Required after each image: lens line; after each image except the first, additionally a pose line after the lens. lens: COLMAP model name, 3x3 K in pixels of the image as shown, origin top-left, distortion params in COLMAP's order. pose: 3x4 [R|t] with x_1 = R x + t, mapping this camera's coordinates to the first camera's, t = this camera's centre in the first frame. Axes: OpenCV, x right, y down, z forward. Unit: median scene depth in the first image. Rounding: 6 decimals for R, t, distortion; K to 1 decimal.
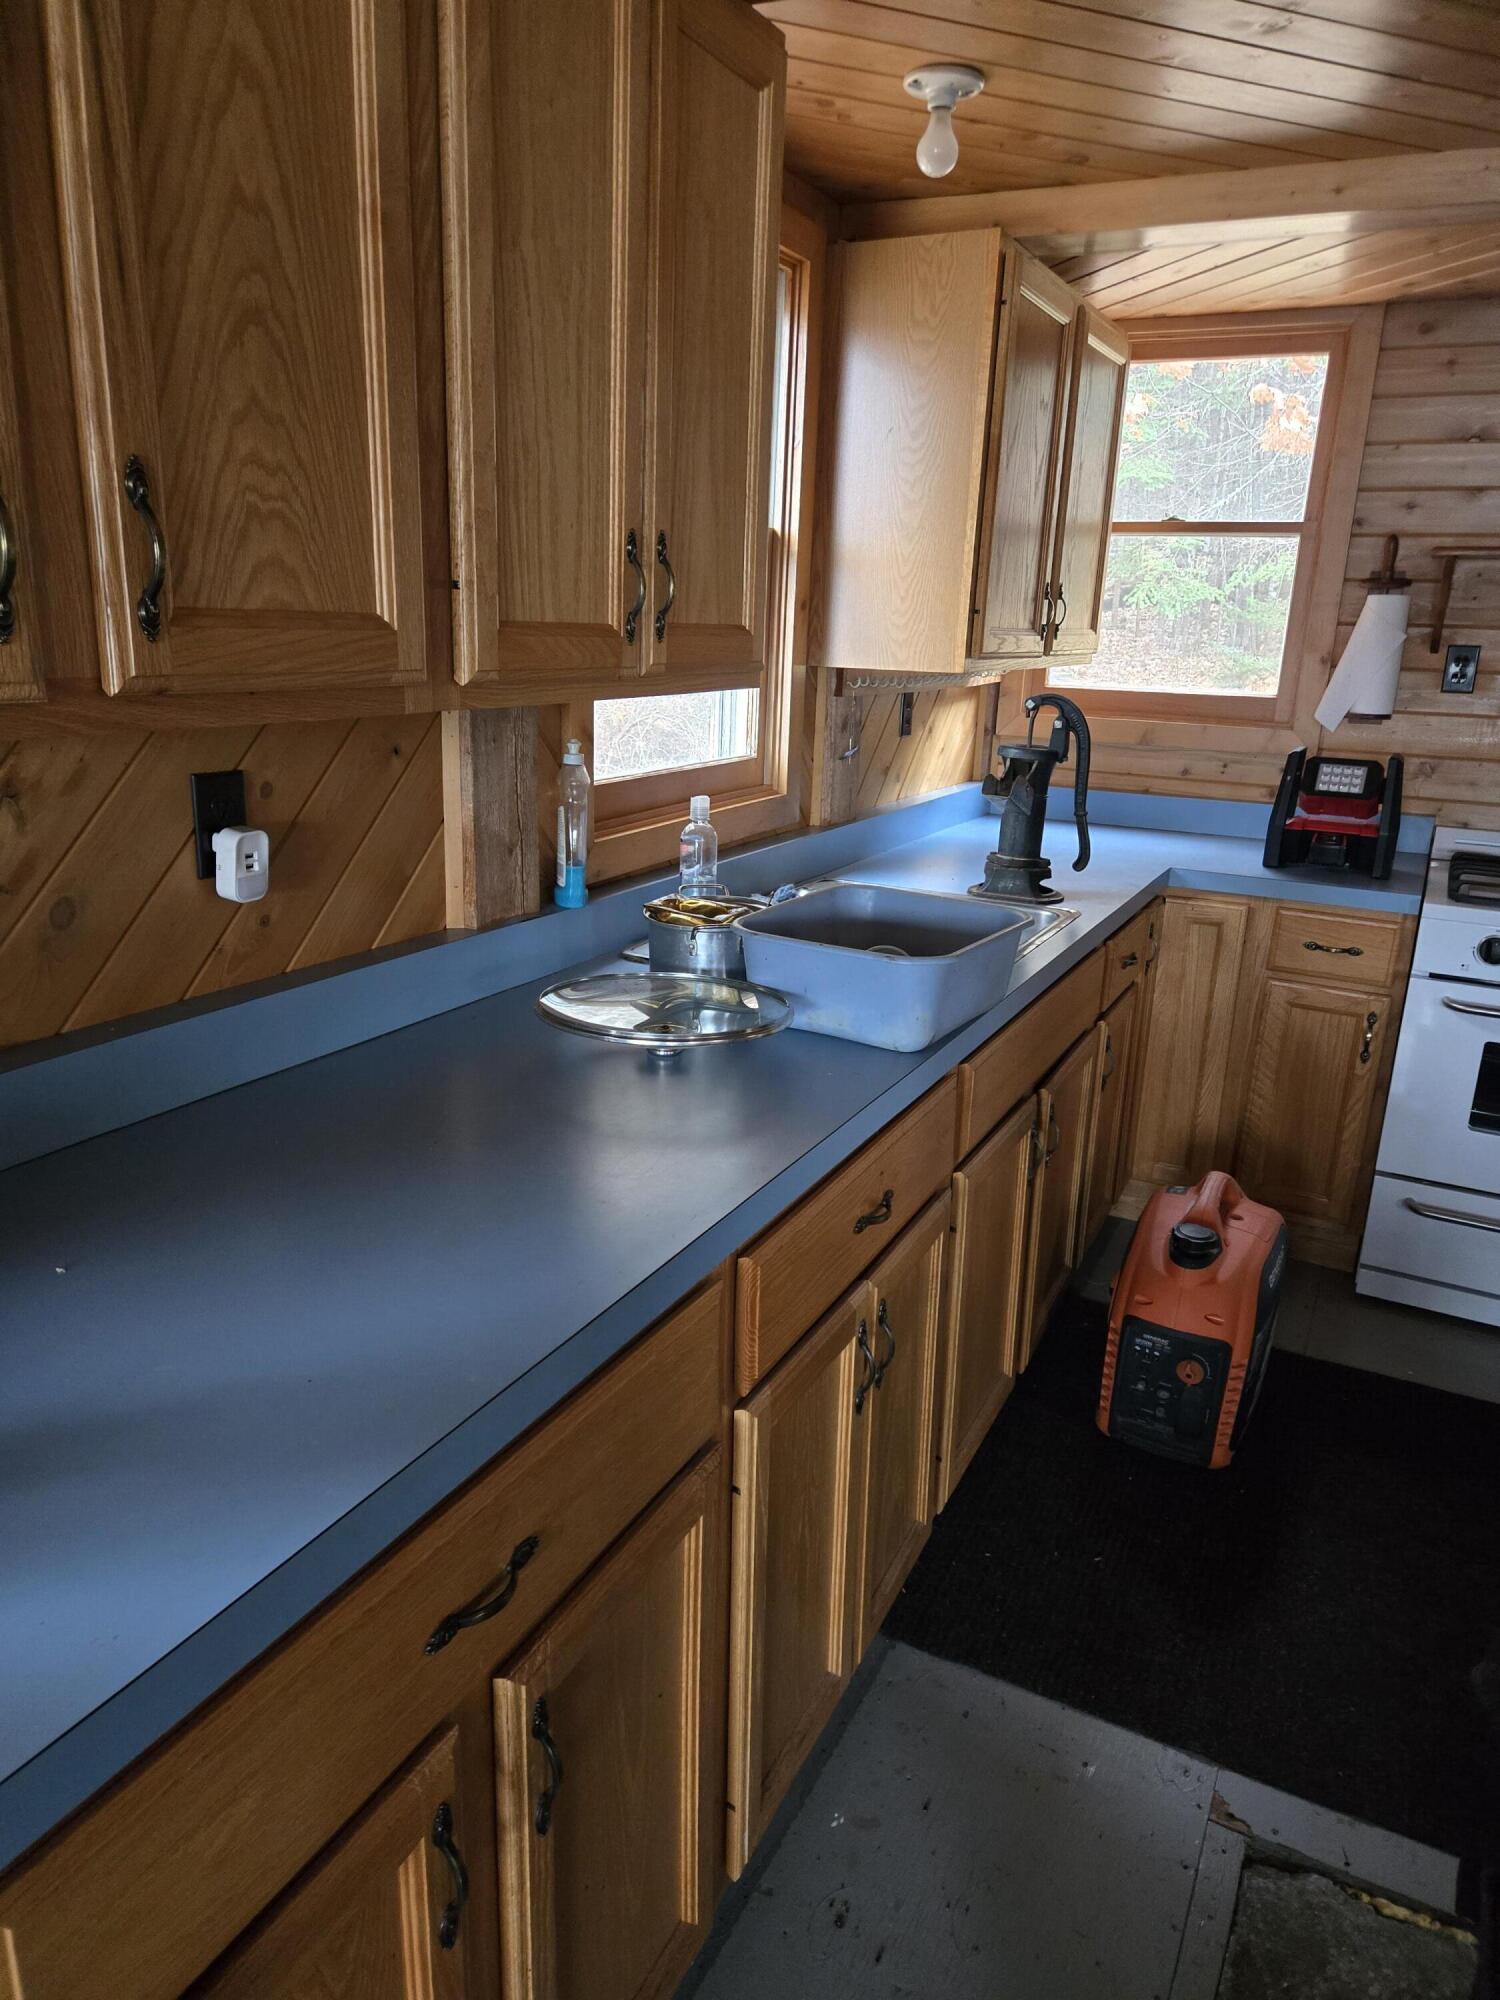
lens RADIAL K [[1362.8, 0, 746.6], [0, 1362.8, 1006.0], [0, 0, 1]] dist [0.056622, -0.021734]
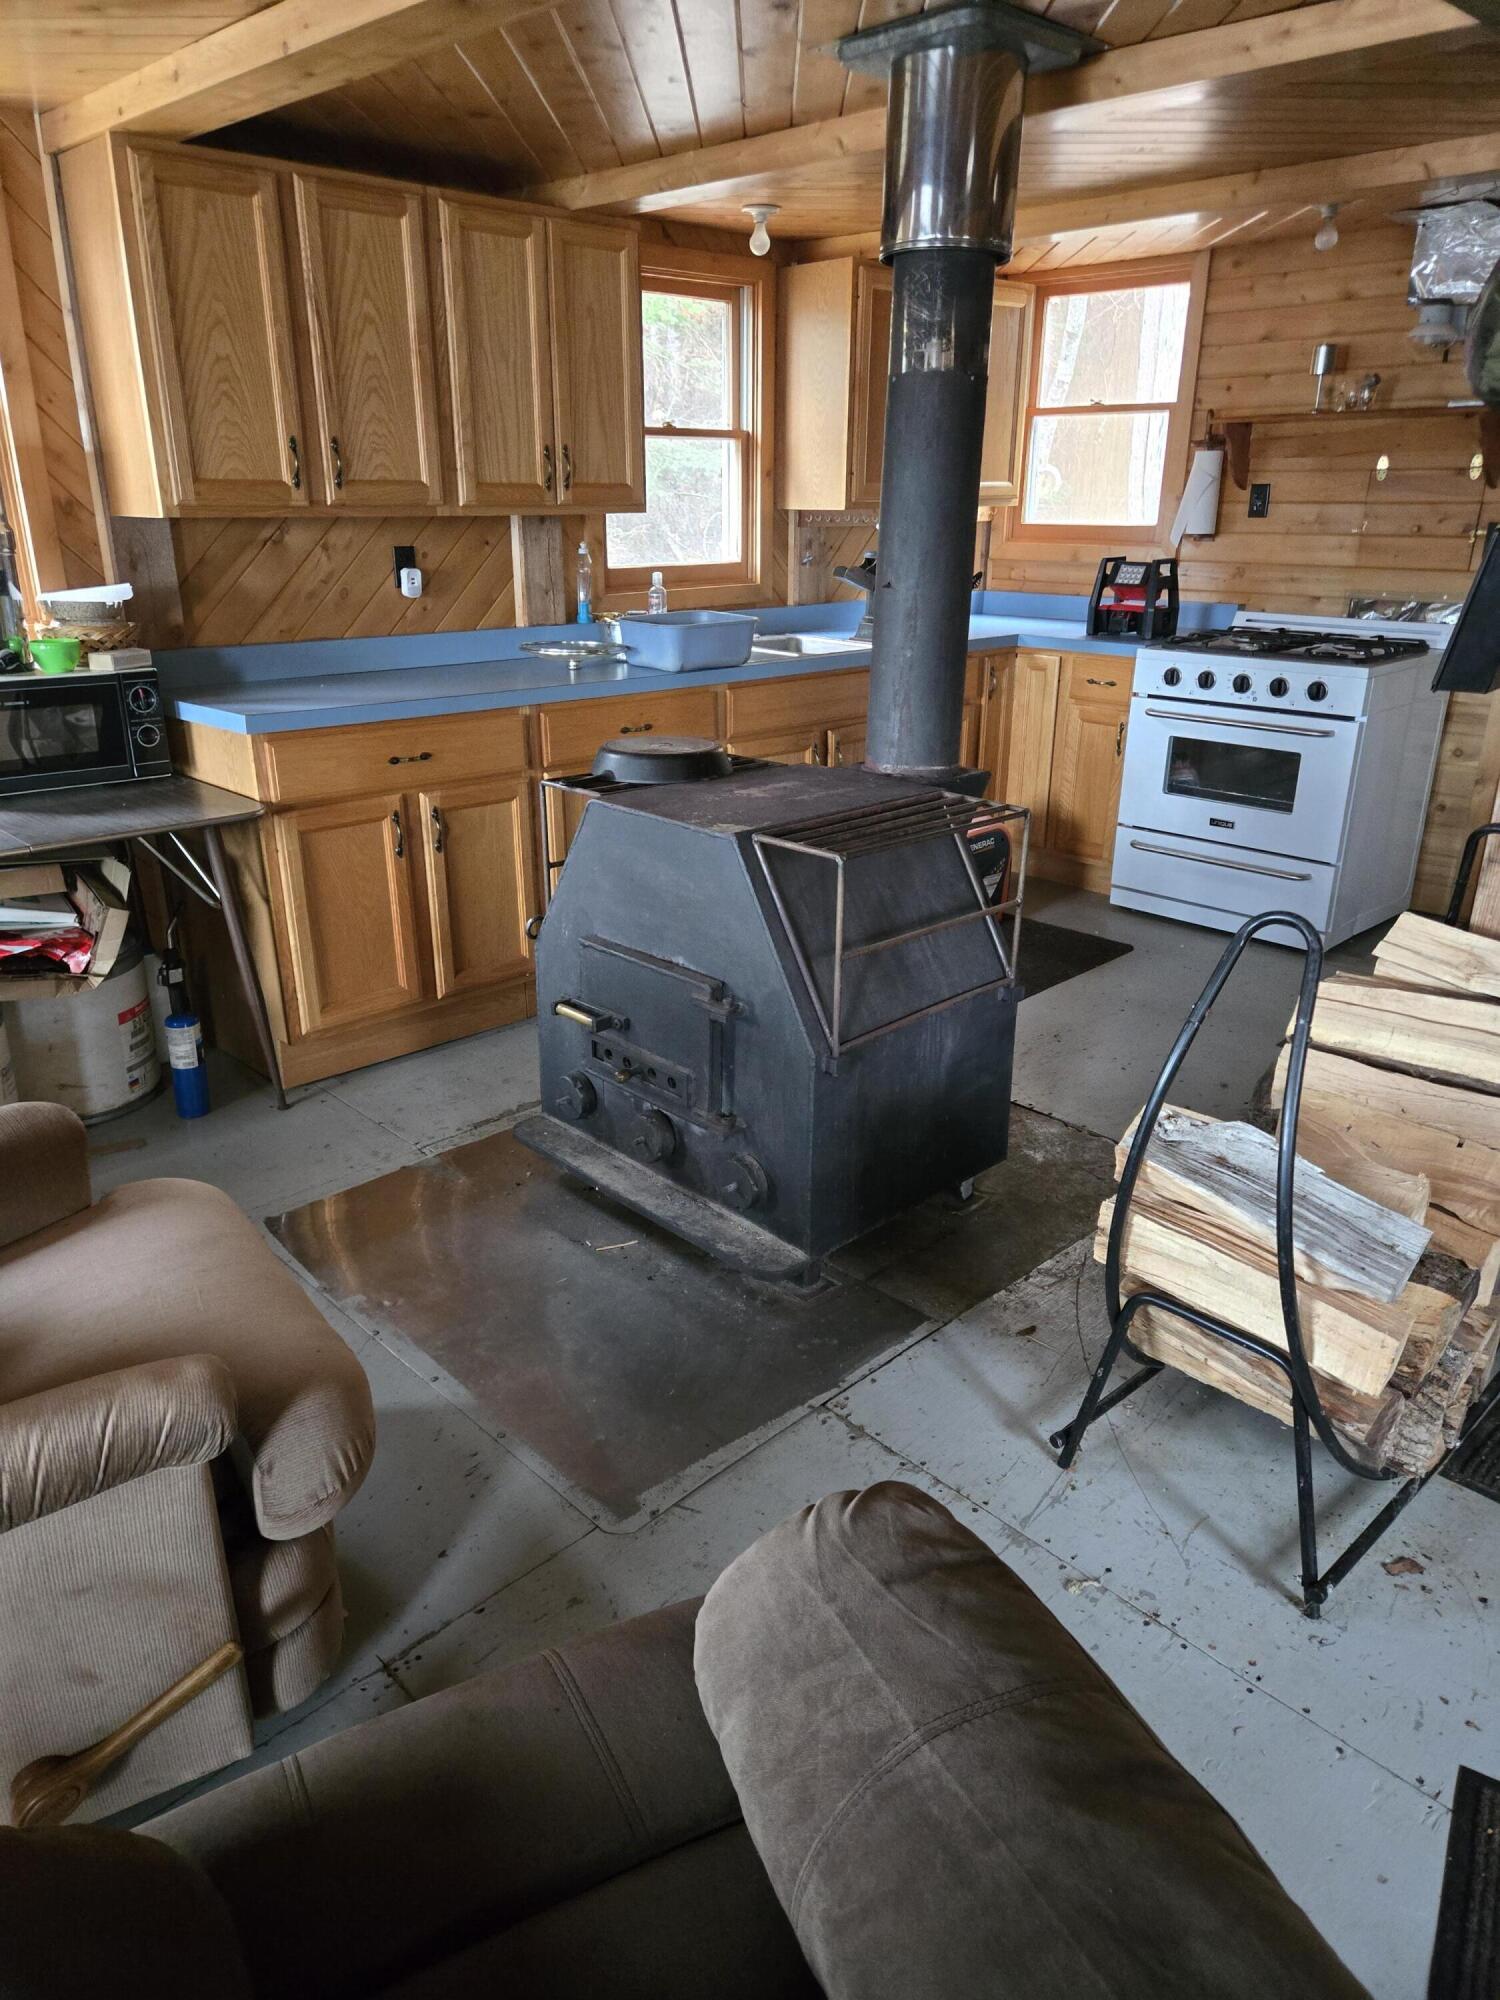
lens RADIAL K [[1362.8, 0, 749.0], [0, 1362.8, 1000.1], [0, 0, 1]] dist [0.056622, -0.021734]
pose [[0.948269, 0.080081, -0.307203, 1.098058], [-0.057051, 0.994895, 0.083241, 0.428575], [0.312300, -0.061409, 0.947997, -1.318083]]
